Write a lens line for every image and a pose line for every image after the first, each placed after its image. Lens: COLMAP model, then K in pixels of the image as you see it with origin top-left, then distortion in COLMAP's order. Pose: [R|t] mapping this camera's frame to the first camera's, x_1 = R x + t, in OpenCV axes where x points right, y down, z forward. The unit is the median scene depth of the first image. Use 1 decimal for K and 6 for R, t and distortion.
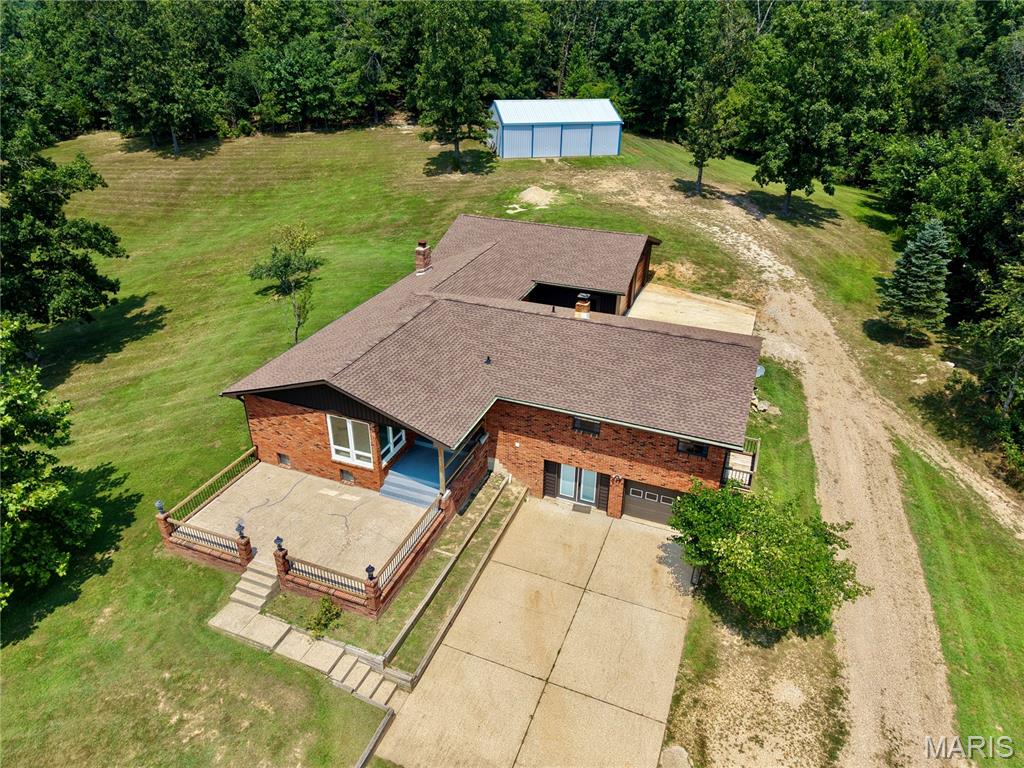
lens RADIAL K [[686.3, 0, 510.4], [0, 686.3, 383.9], [0, 0, 1]] dist [0.024424, -0.029596]
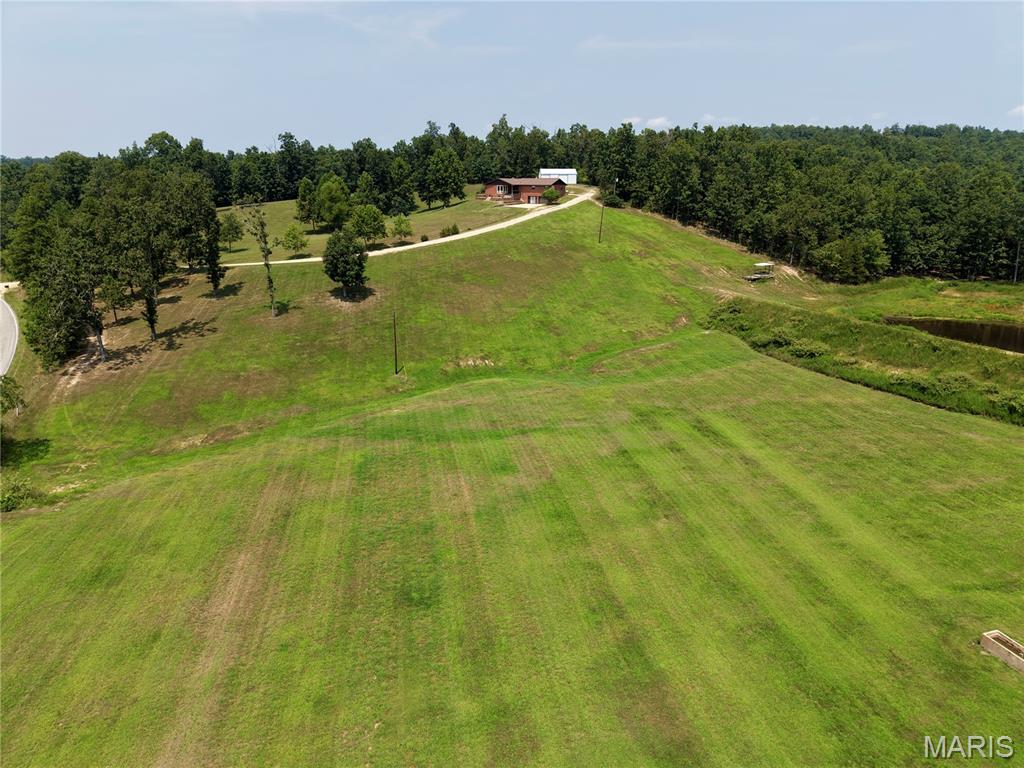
lens RADIAL K [[686.3, 0, 514.0], [0, 686.3, 386.6], [0, 0, 1]] dist [0.024424, -0.029596]
pose [[0.988022, 0.035758, -0.150115, 0.352374], [-0.064704, 0.979136, -0.192630, 1.156679], [0.140095, 0.200036, 0.969721, -1.855011]]
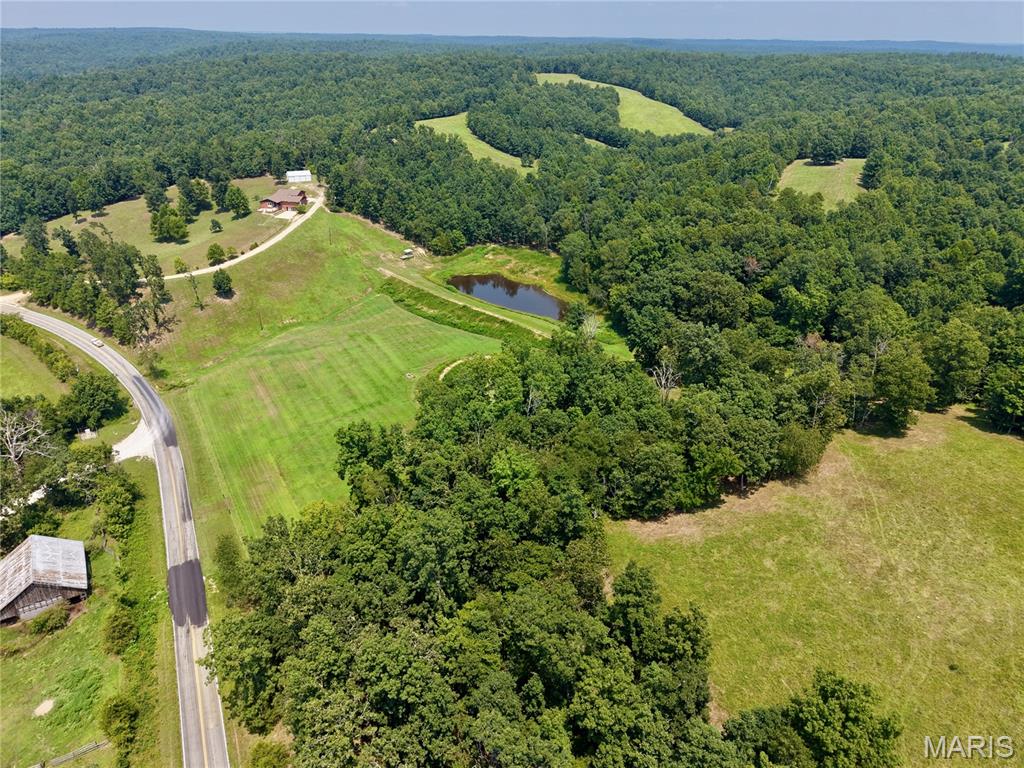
lens RADIAL K [[686.3, 0, 508.7], [0, 686.3, 386.7], [0, 0, 1]] dist [0.024424, -0.029596]
pose [[0.980127, -0.093450, 0.174982, 0.522402], [0.095751, 0.995394, -0.004739, 1.312452], [-0.173733, 0.021400, 0.984560, -4.117928]]
